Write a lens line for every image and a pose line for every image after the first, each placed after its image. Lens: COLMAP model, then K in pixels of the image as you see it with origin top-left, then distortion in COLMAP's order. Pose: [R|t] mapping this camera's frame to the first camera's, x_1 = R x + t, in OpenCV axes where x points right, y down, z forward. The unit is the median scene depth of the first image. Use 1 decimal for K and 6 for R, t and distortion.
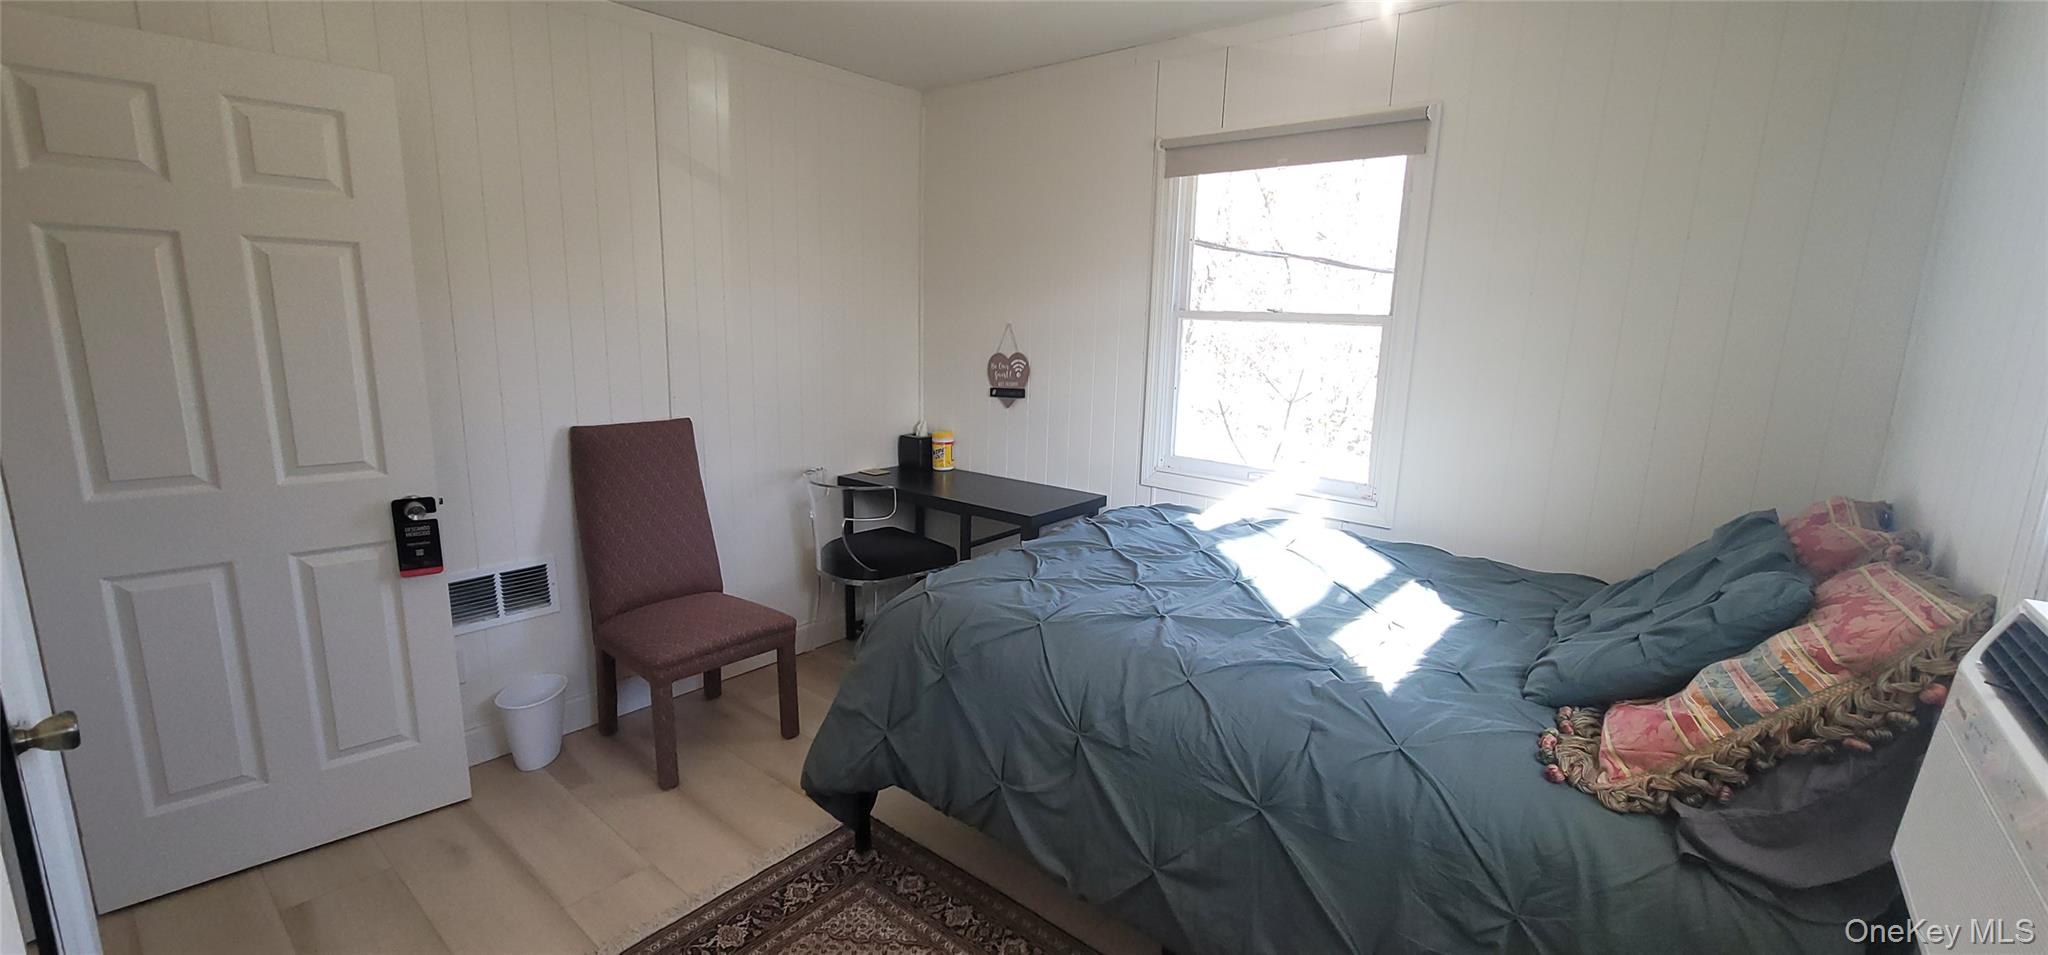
lens RADIAL K [[834.4, 0, 1029.9], [0, 834.4, 475.2], [0, 0, 1]] dist [-0.001465, -0.000109]
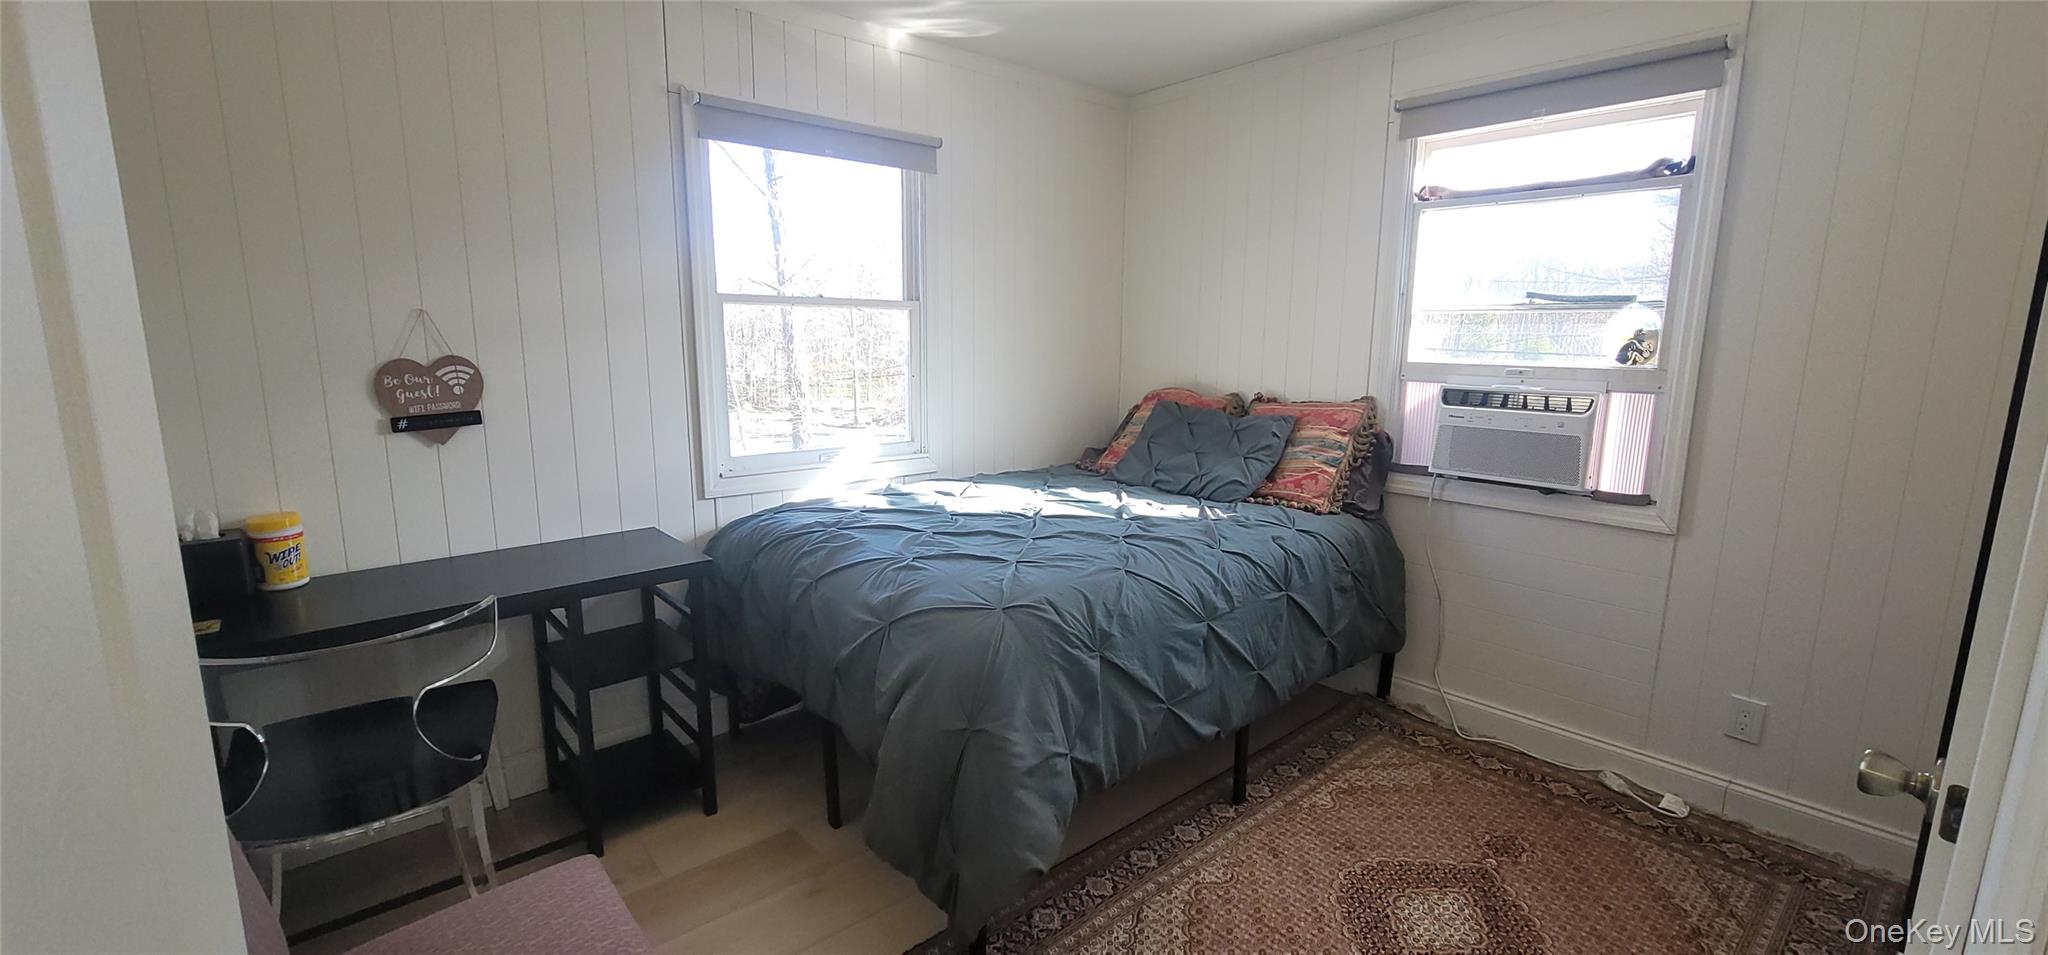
lens RADIAL K [[834.4, 0, 1029.9], [0, 834.4, 475.2], [0, 0, 1]] dist [-0.001465, -0.000109]
pose [[0.164046, -0.192077, 0.967572, -0.598085], [0.183544, 0.969675, 0.161376, -0.084178], [-0.969227, 0.151118, 0.194326, 0.489519]]
